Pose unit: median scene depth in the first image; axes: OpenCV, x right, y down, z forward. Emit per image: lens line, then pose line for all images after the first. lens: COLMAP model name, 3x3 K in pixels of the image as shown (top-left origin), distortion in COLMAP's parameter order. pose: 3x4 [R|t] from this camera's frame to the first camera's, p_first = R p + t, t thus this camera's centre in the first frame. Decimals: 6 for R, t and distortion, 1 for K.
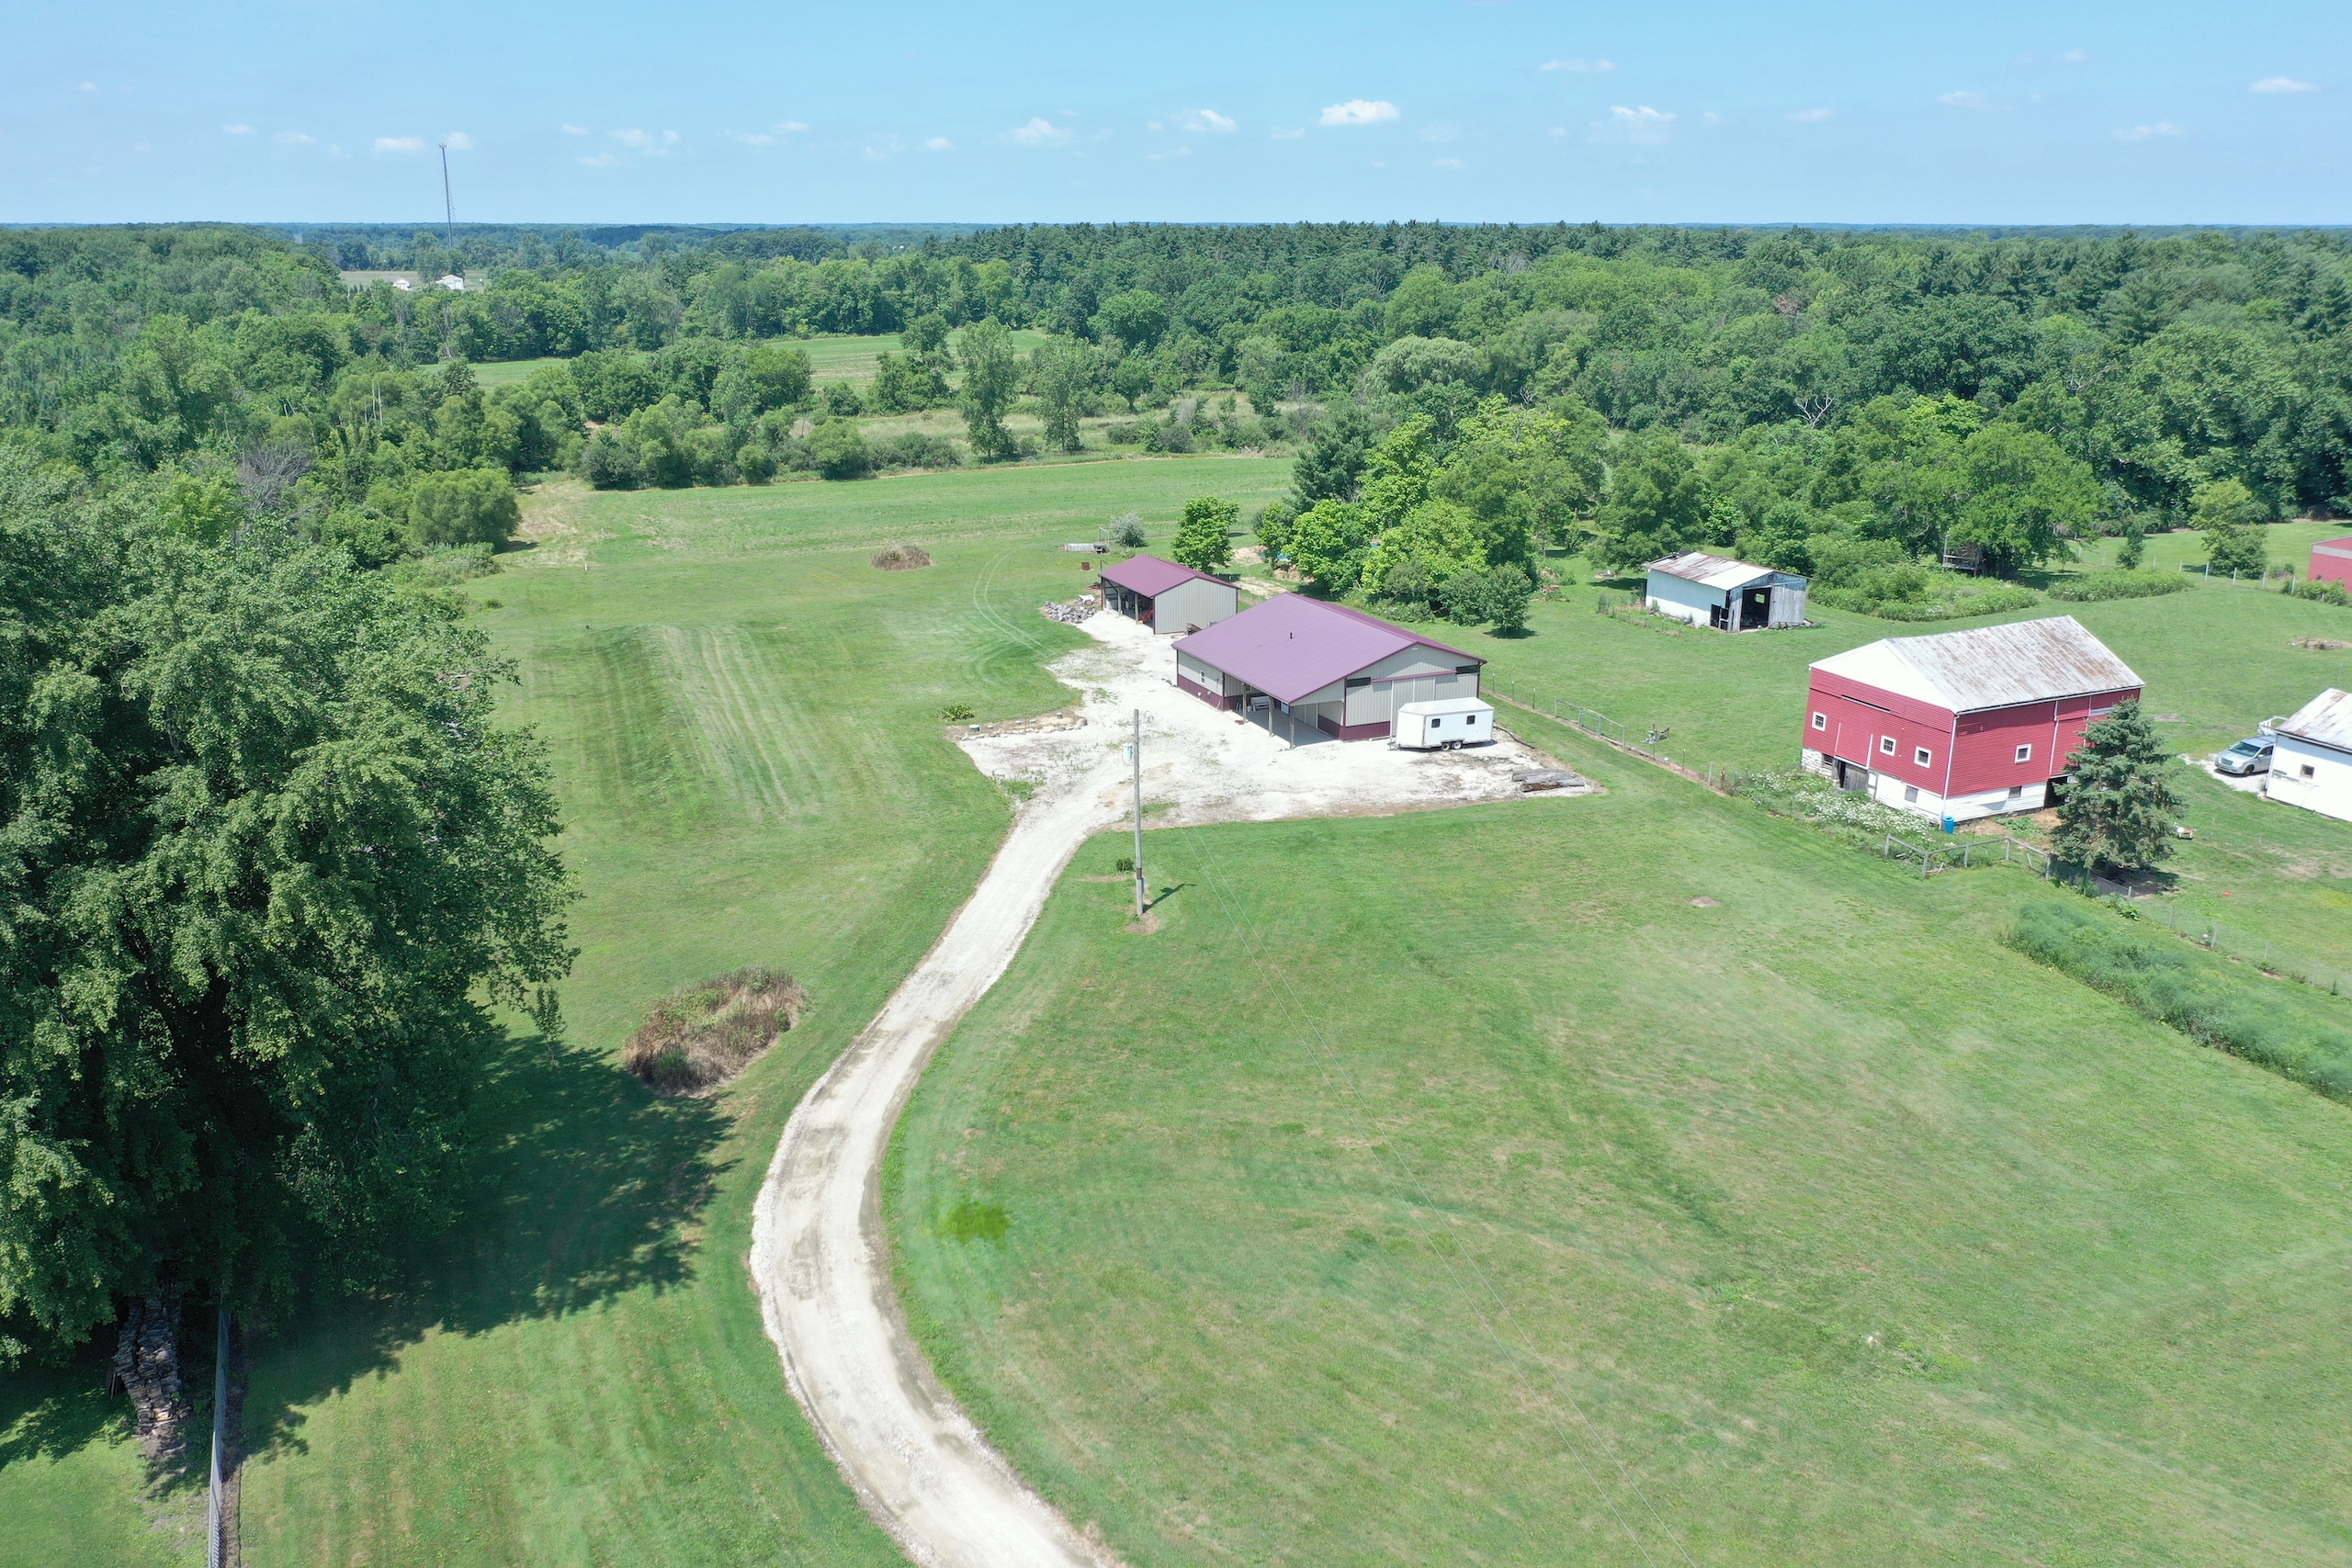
lens RADIAL K [[1825.2, 0, 1175.4], [0, 1825.2, 784.5], [0, 0, 1]] dist [-0.017252, 0.006443]
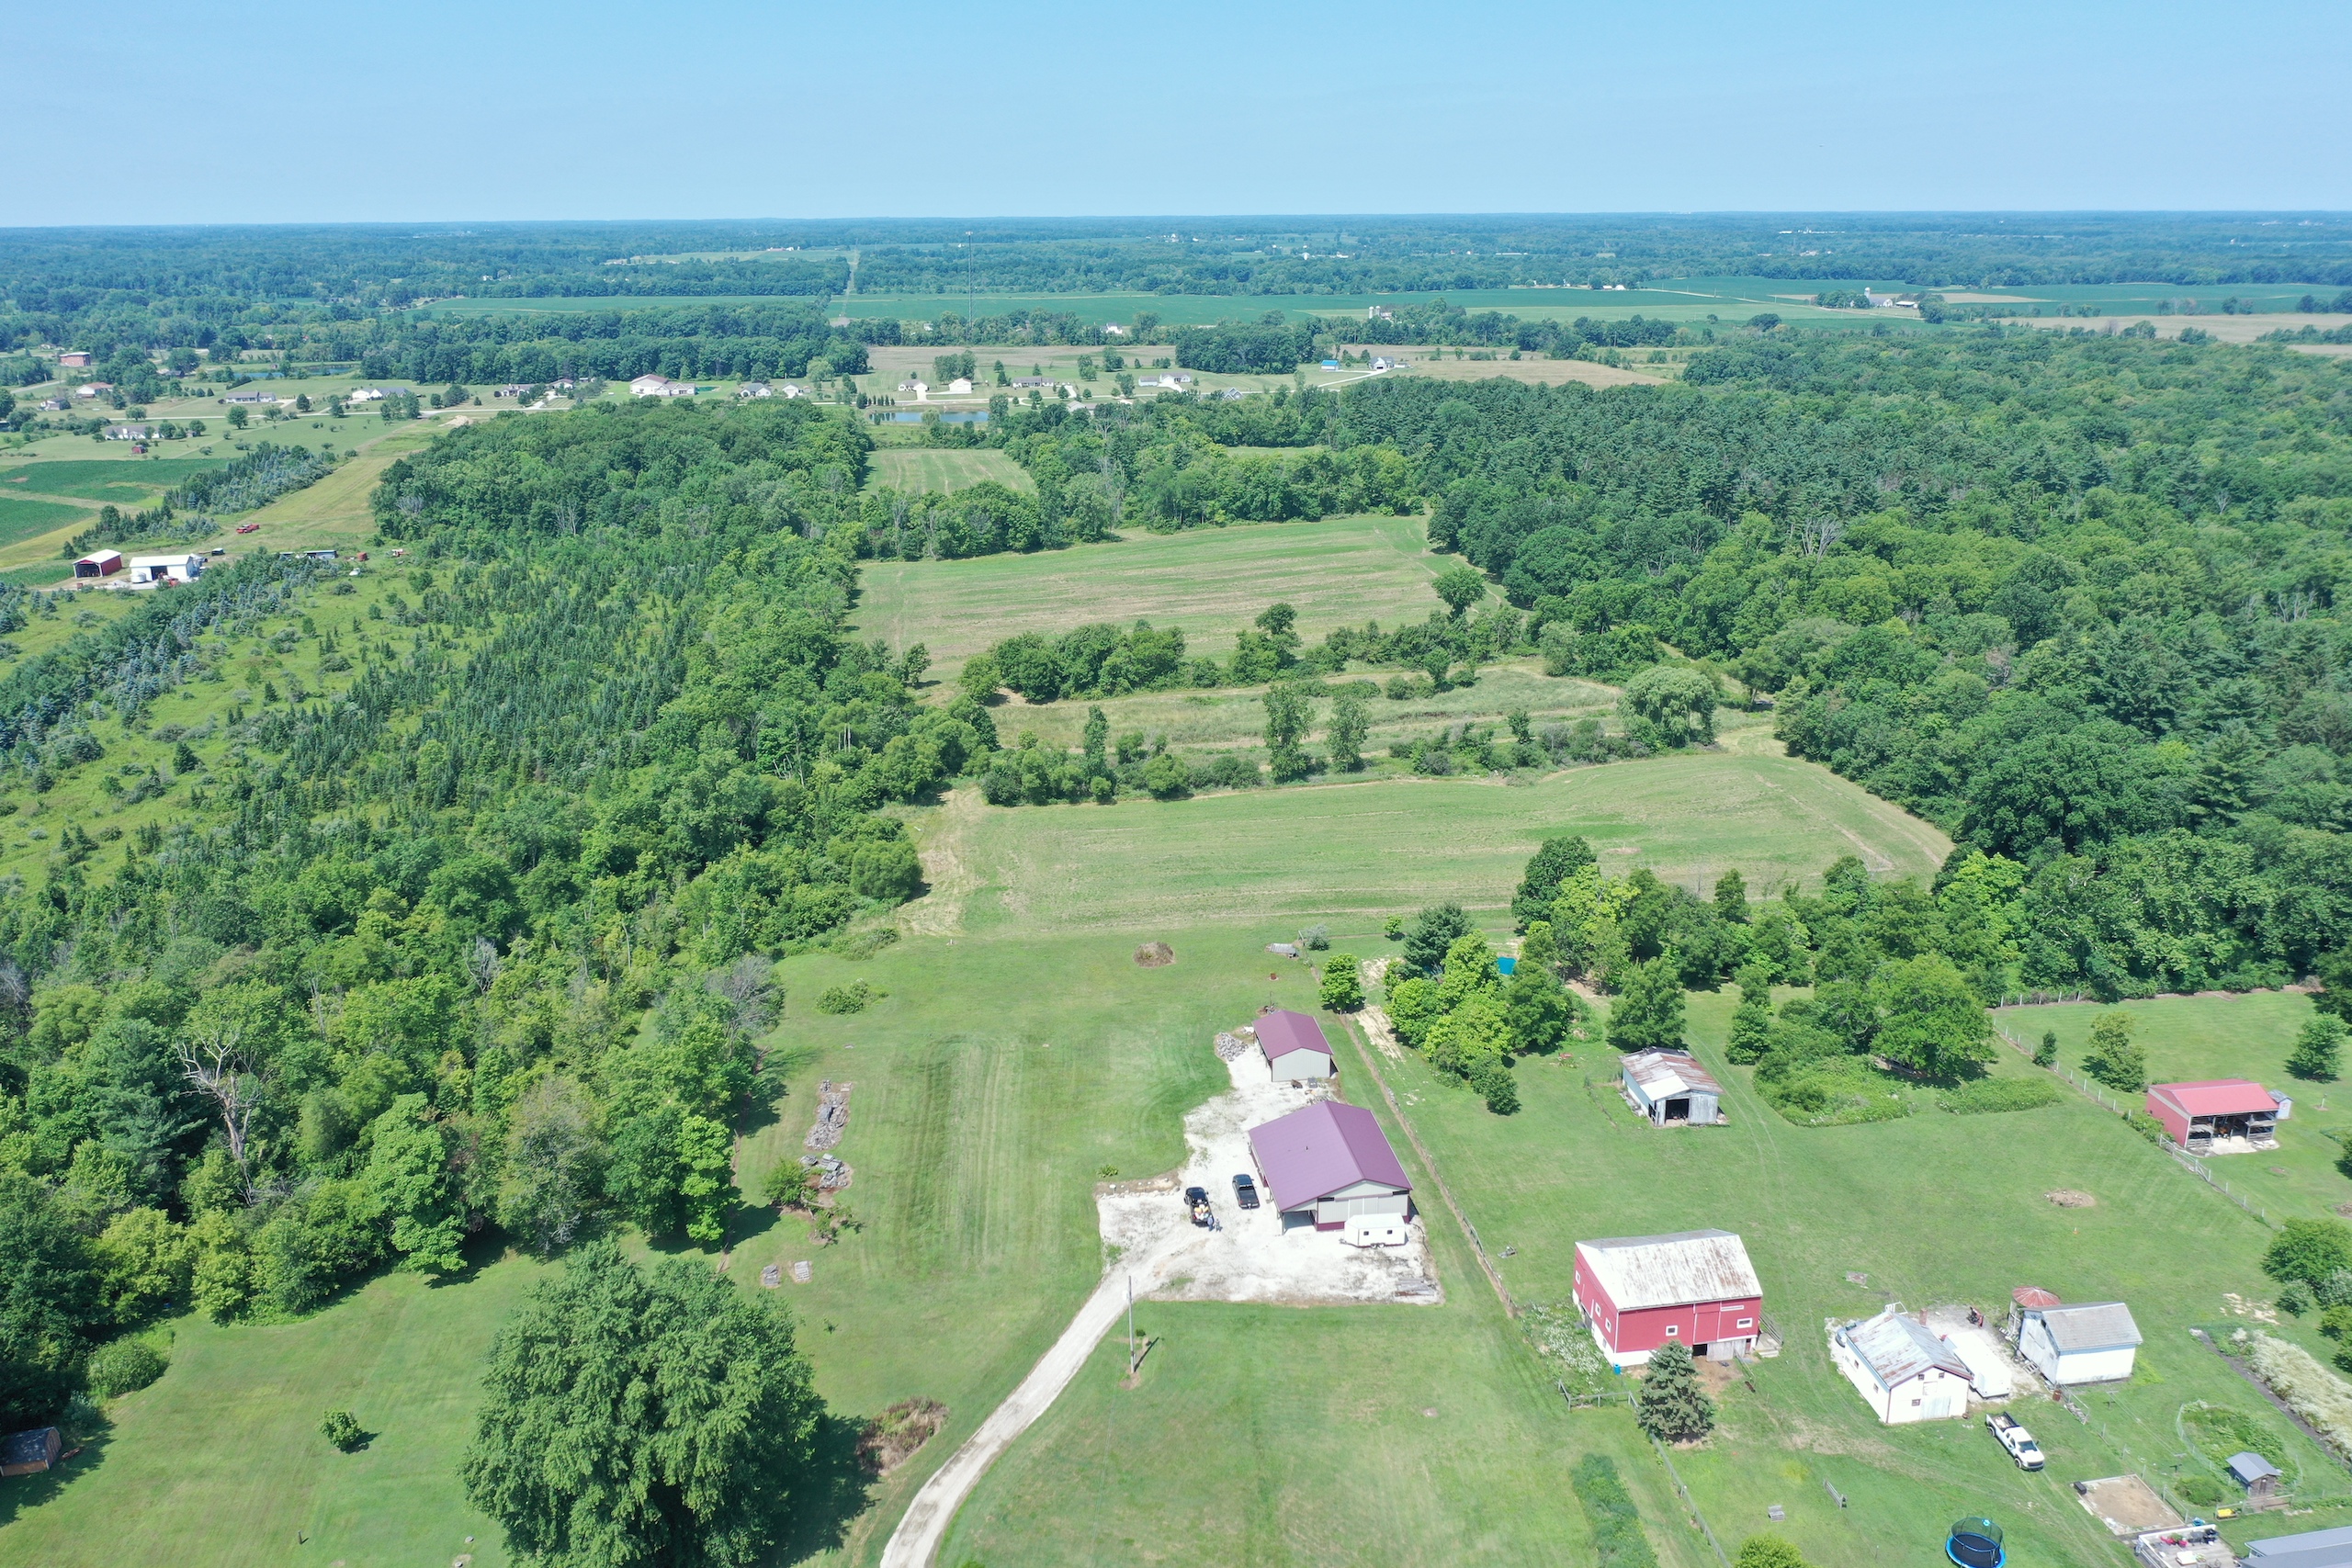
lens RADIAL K [[1825.2, 0, 1180.1], [0, 1825.2, 788.7], [0, 0, 1]] dist [-0.017252, 0.006443]
pose [[0.964942, 0.073823, -0.251869, 0.282459], [-0.071068, 0.997270, 0.020030, -0.353346], [0.252660, -0.001428, 0.967554, -0.506894]]
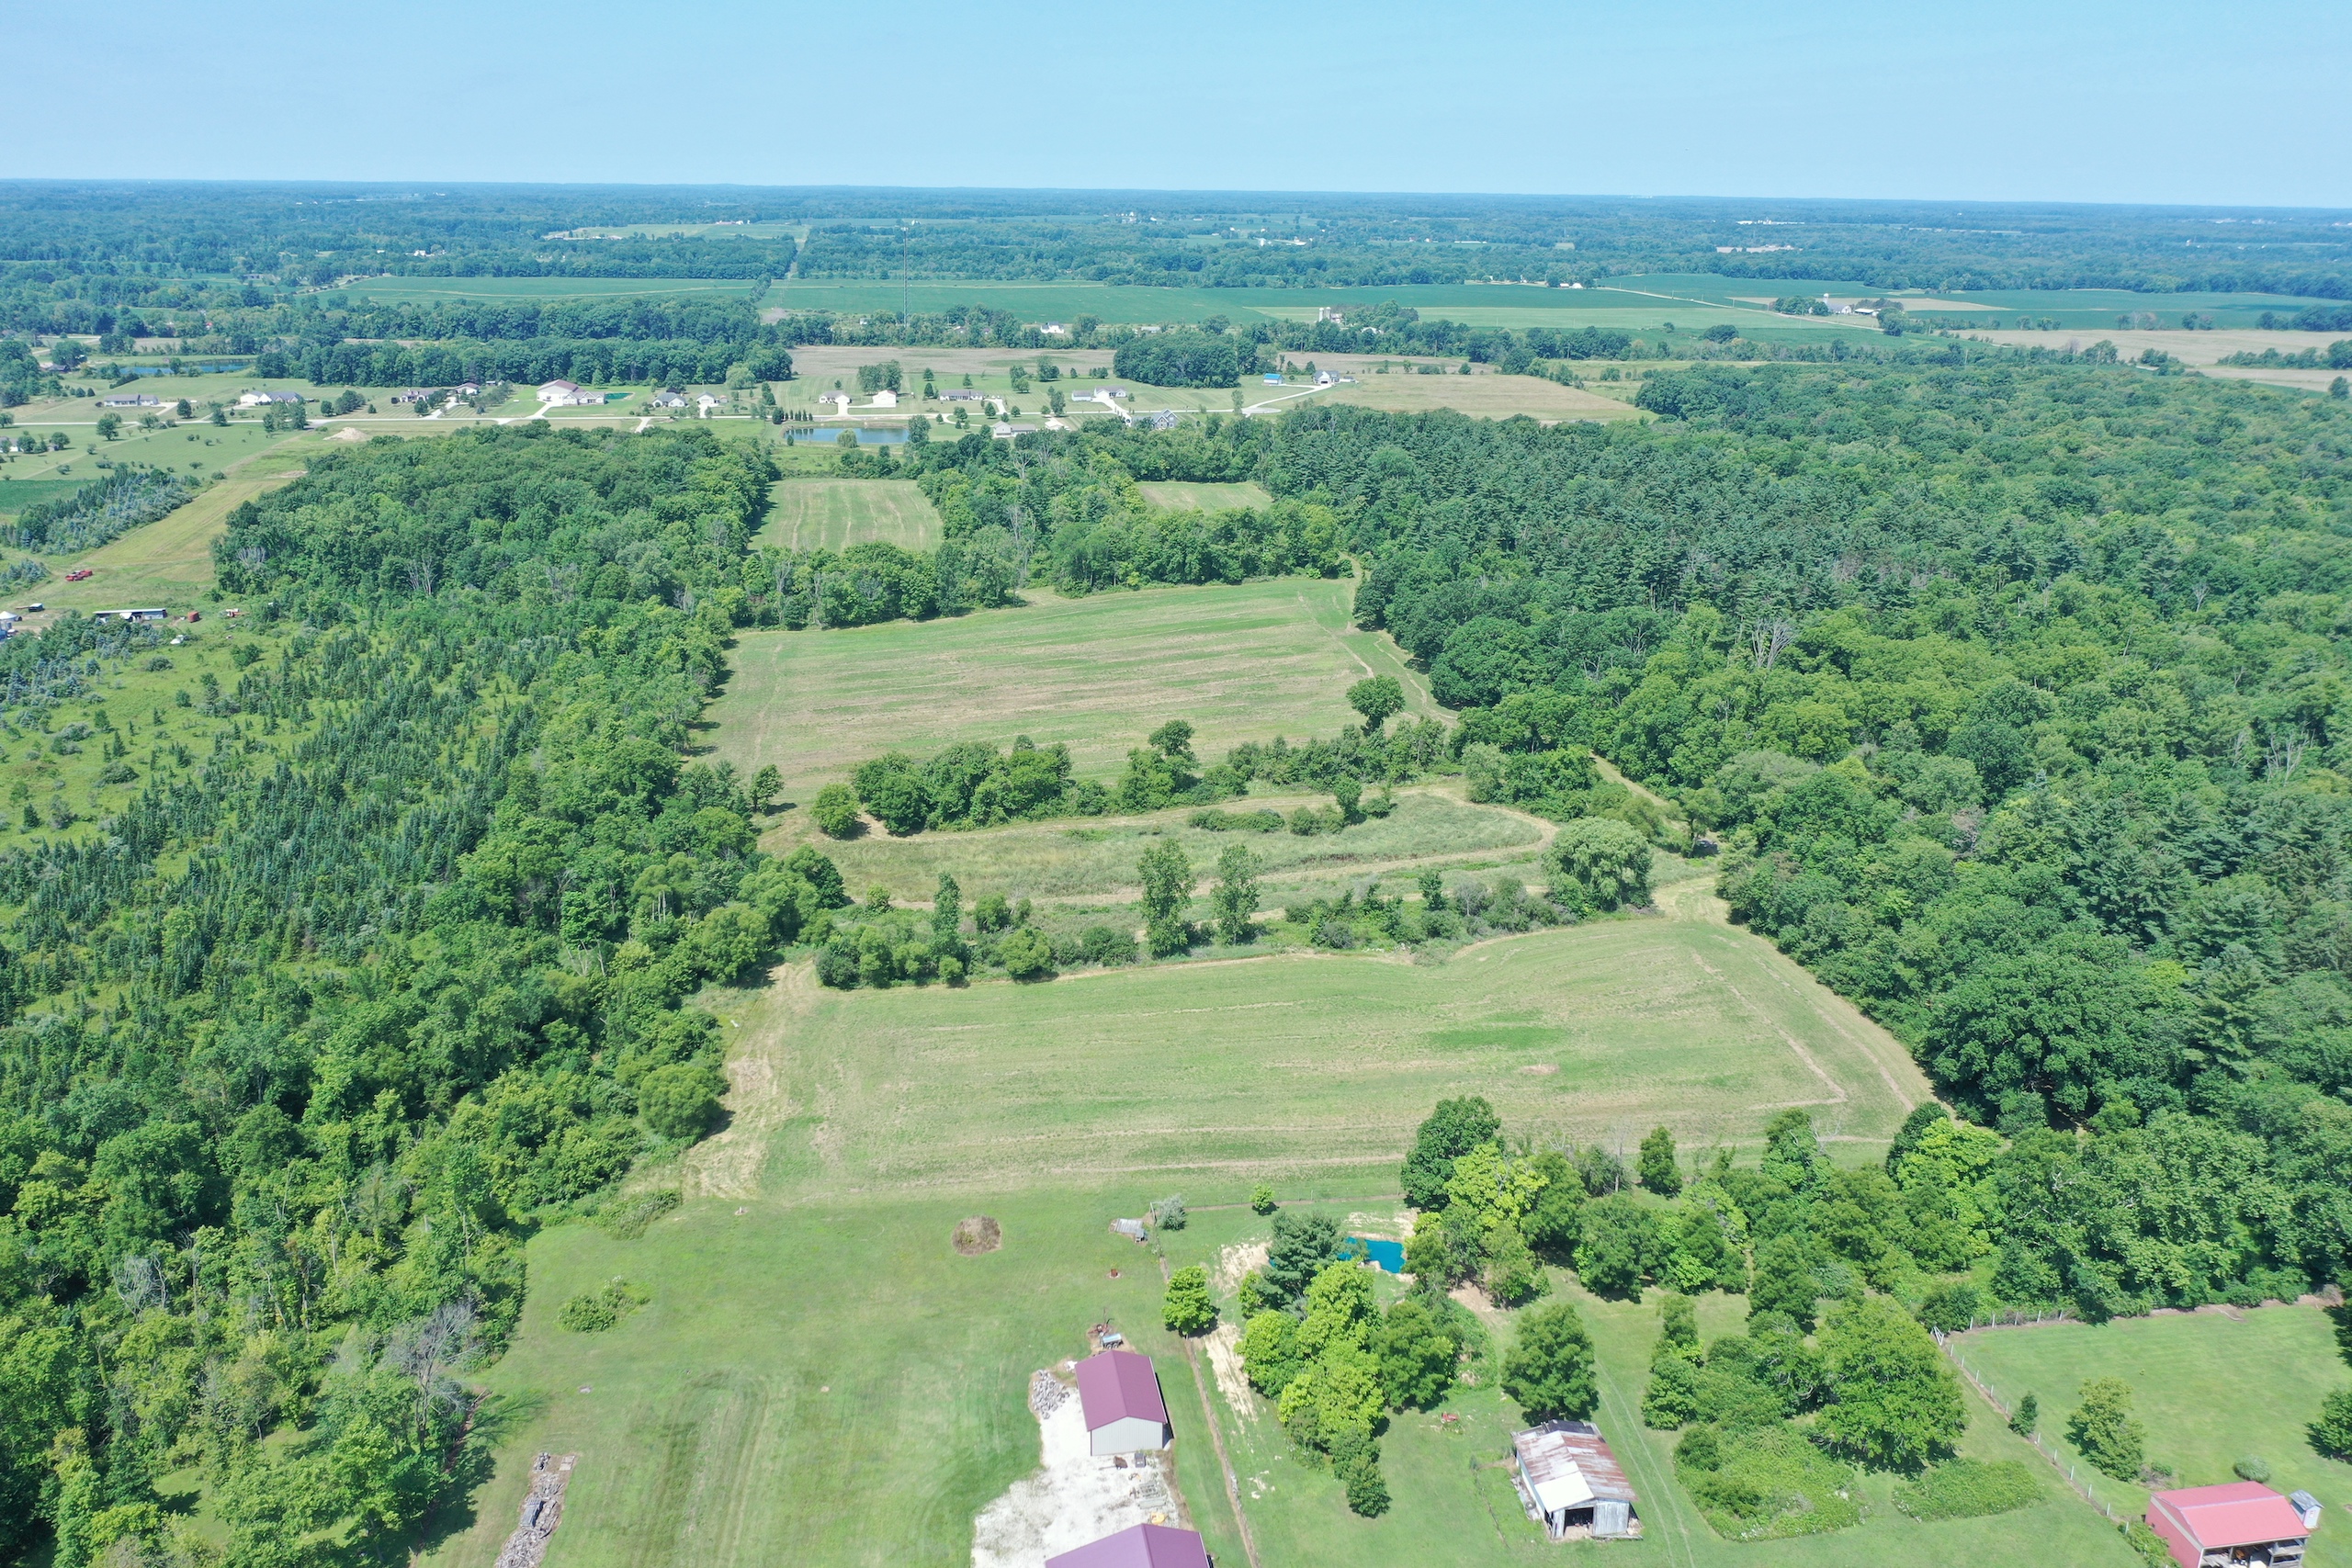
lens RADIAL K [[1825.2, 0, 1179.6], [0, 1825.2, 781.9], [0, 0, 1]] dist [-0.017252, 0.006443]
pose [[0.969660, 0.088017, -0.228064, 0.293659], [-0.083702, 0.996082, 0.028542, -0.586792], [0.229682, -0.008586, 0.973228, -0.208861]]
